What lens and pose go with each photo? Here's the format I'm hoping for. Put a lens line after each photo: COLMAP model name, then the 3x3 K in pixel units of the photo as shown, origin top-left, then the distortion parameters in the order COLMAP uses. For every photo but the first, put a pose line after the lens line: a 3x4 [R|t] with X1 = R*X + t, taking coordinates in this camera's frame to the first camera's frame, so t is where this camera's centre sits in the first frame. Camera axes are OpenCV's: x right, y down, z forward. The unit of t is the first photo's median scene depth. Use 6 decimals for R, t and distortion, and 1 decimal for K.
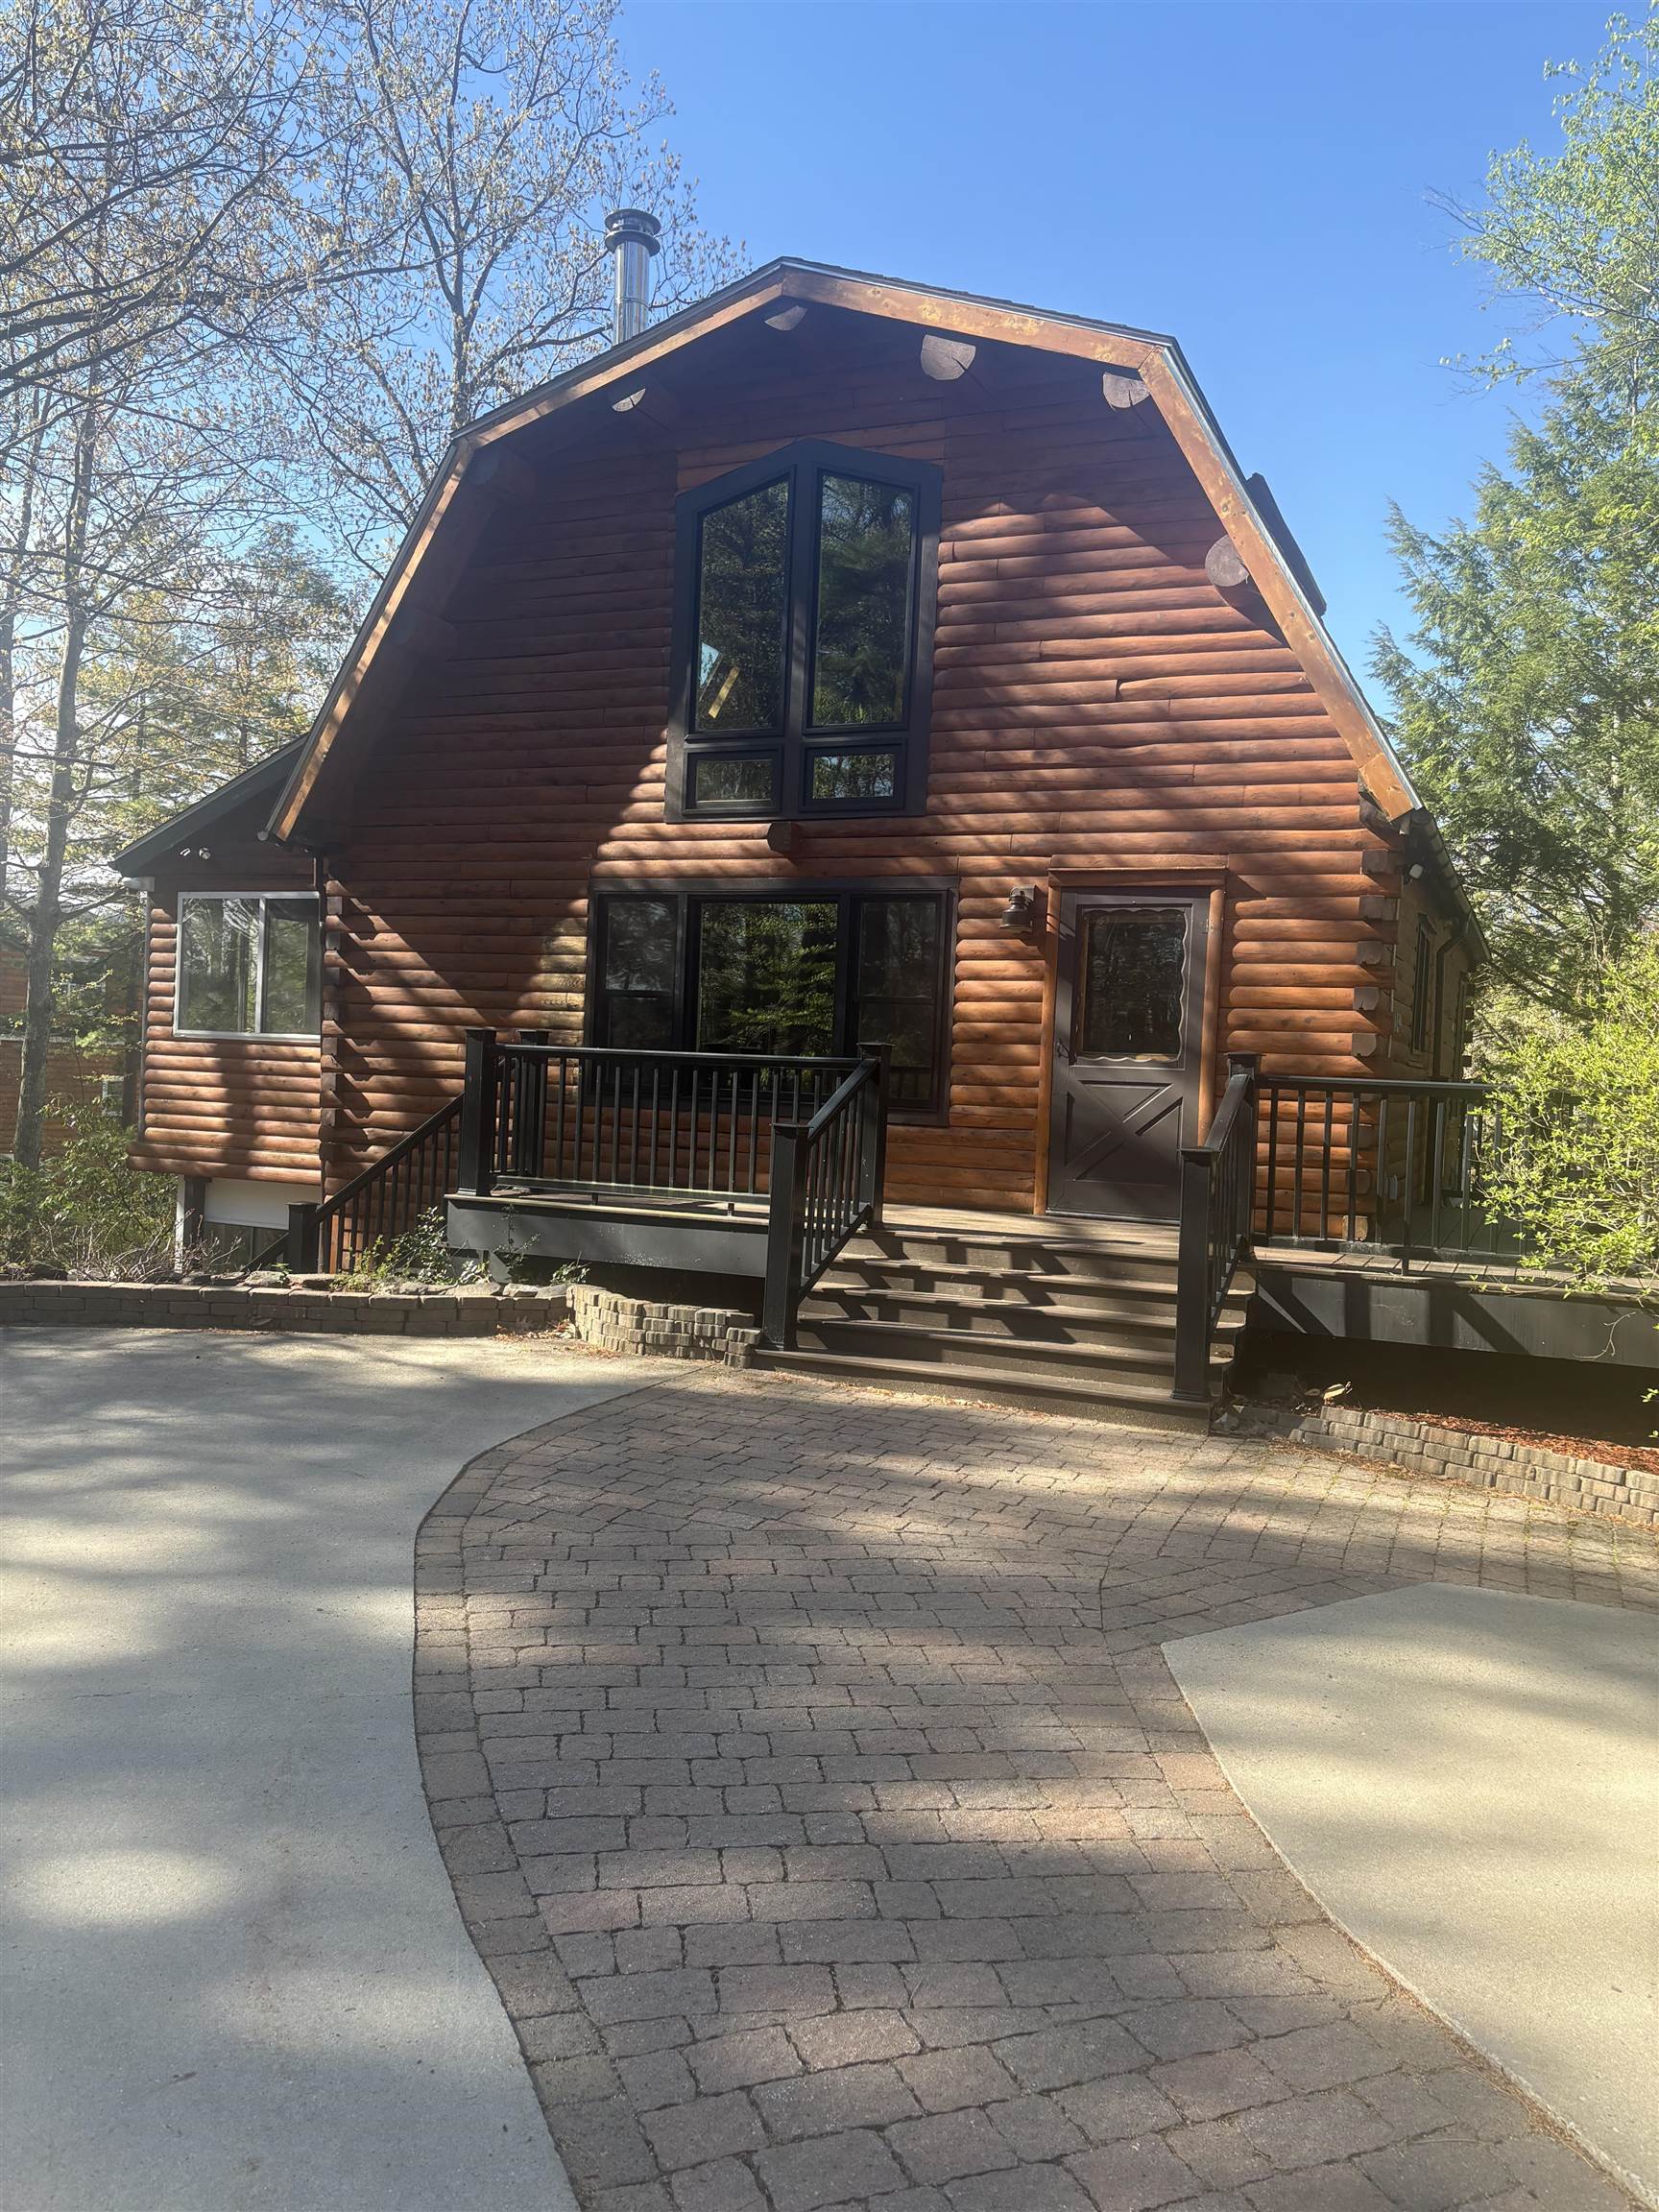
lens RADIAL K [[1702.9, 0, 831.1], [0, 1702.9, 1097.9], [0, 0, 1]] dist [0.002566, -0.001426]
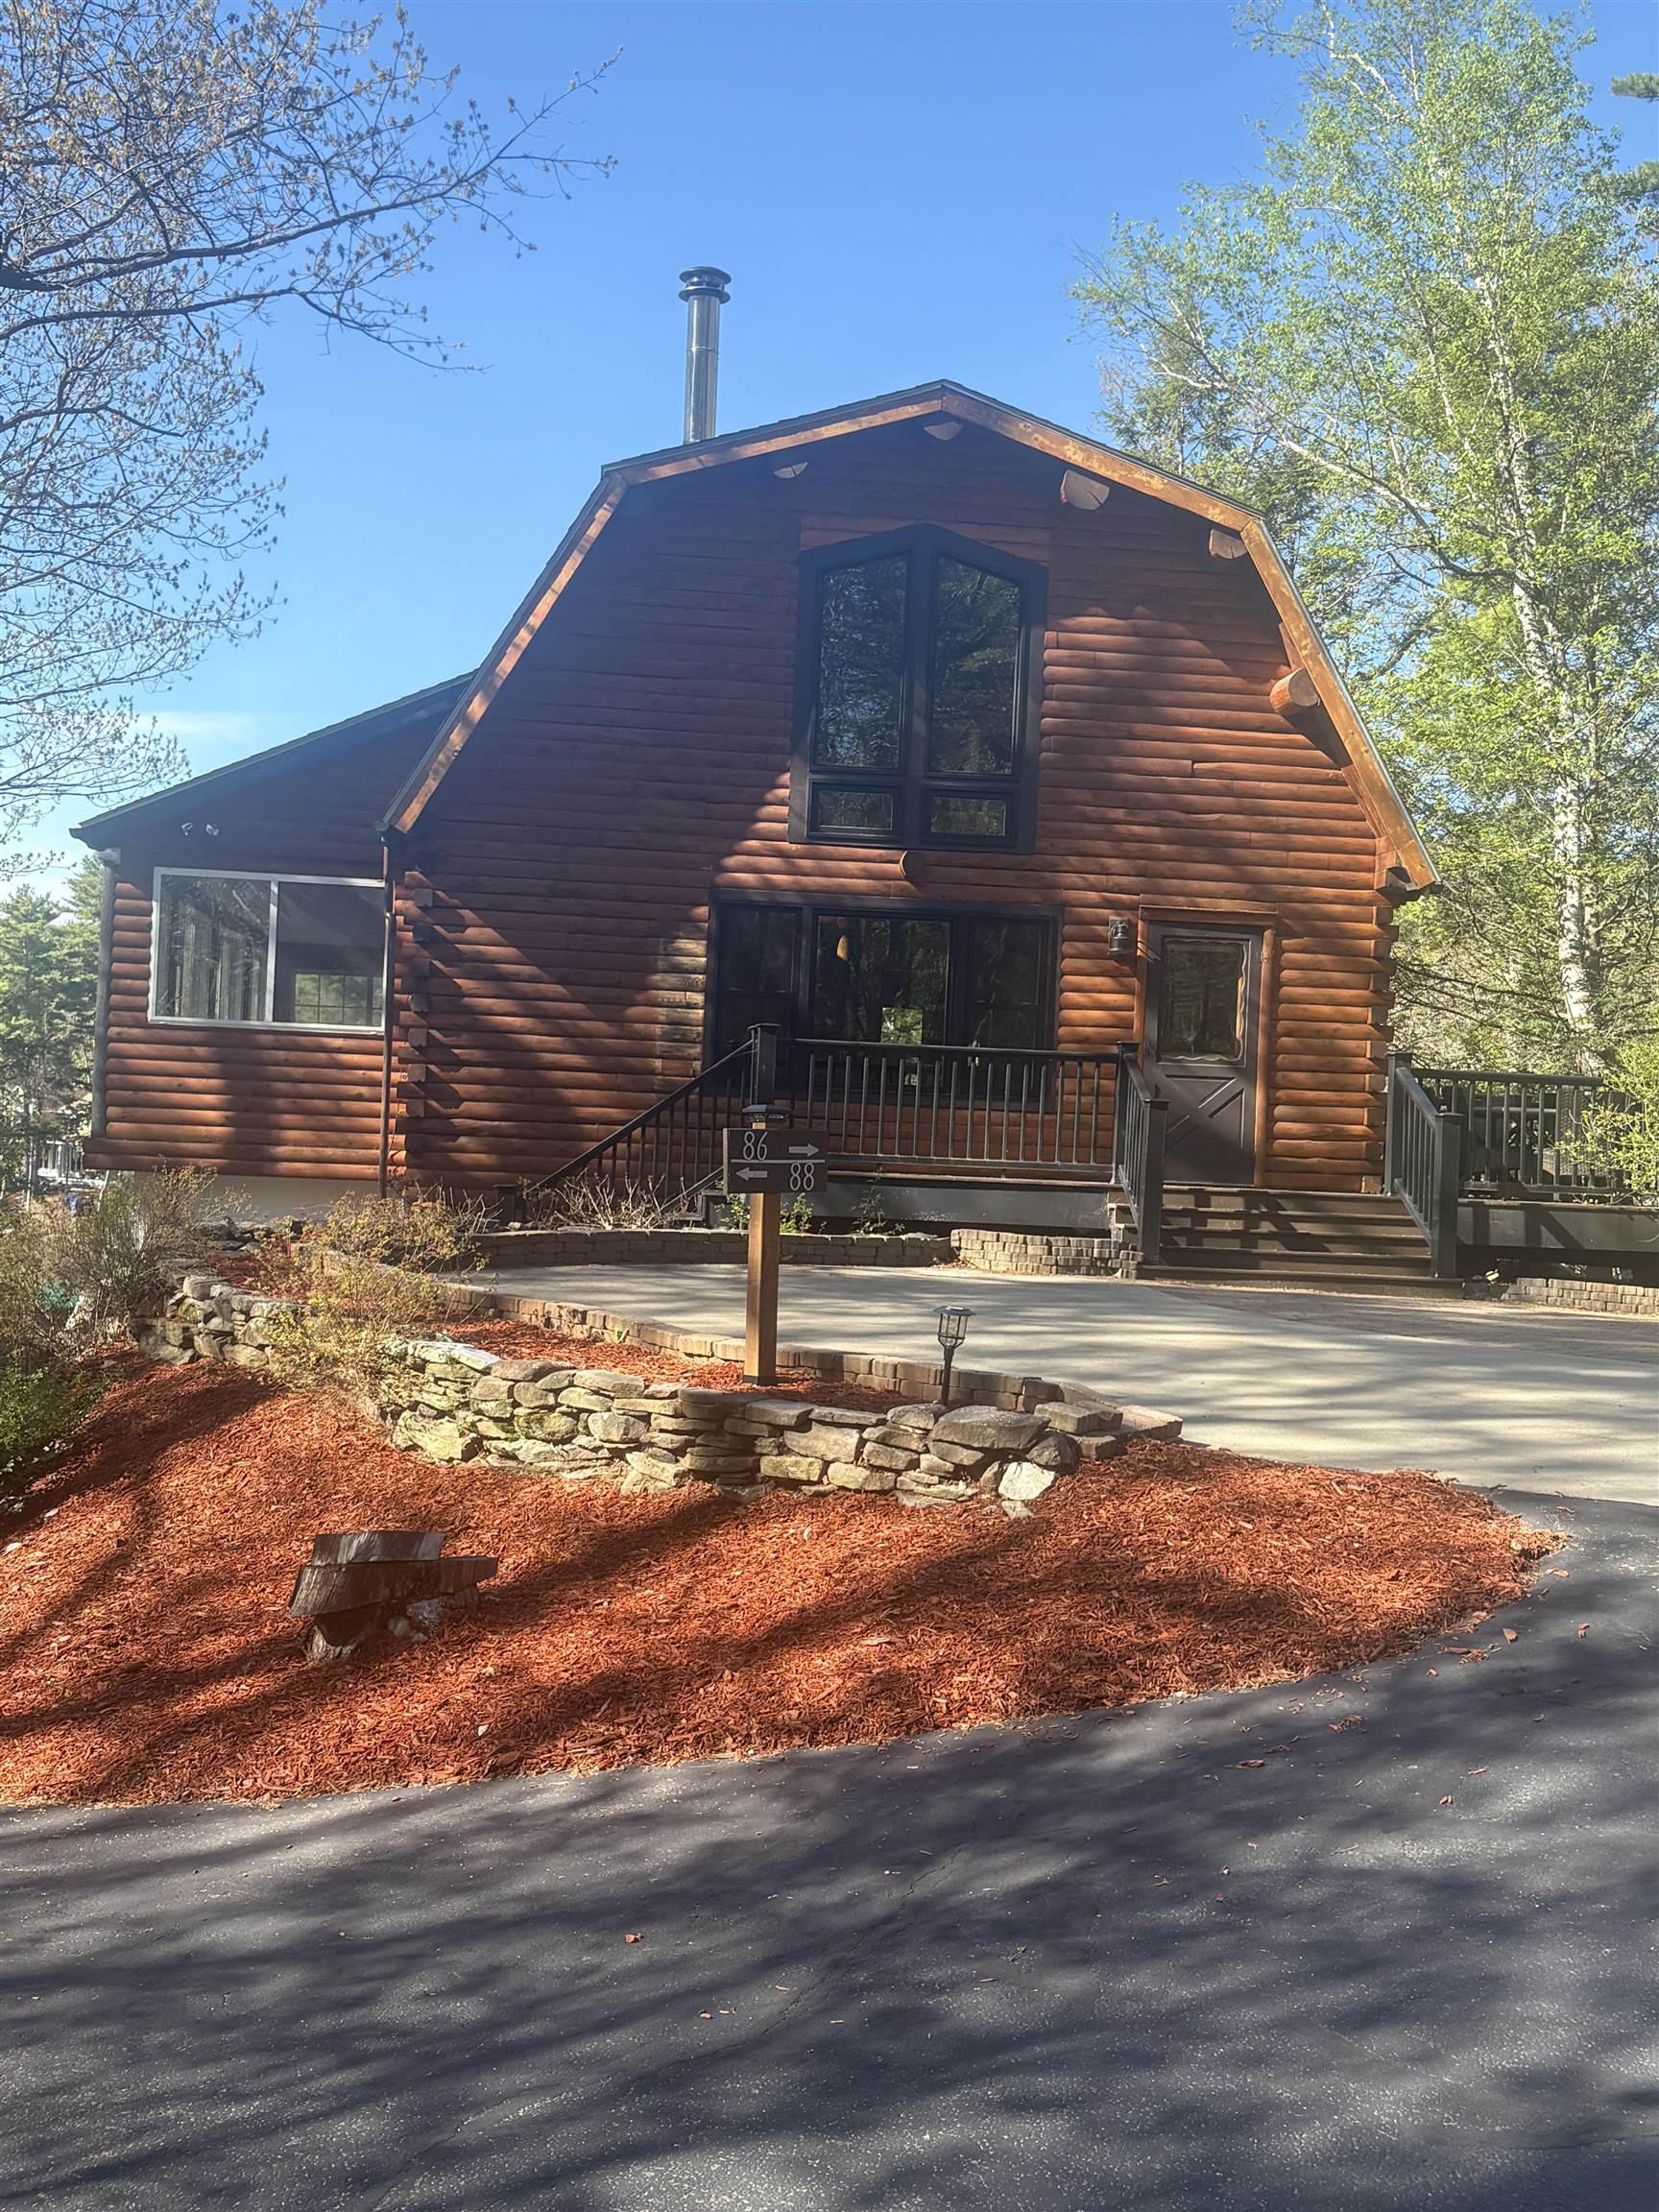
lens RADIAL K [[2438.9, 0, 828.8], [0, 2438.9, 1108.8], [0, 0, 1]] dist [0.016962, 0.000000]
pose [[0.870792, 0.004234, 0.491634, -0.903310], [0.002577, 0.999910, -0.013175, 0.035735], [-0.491646, 0.012739, 0.870702, -0.422391]]
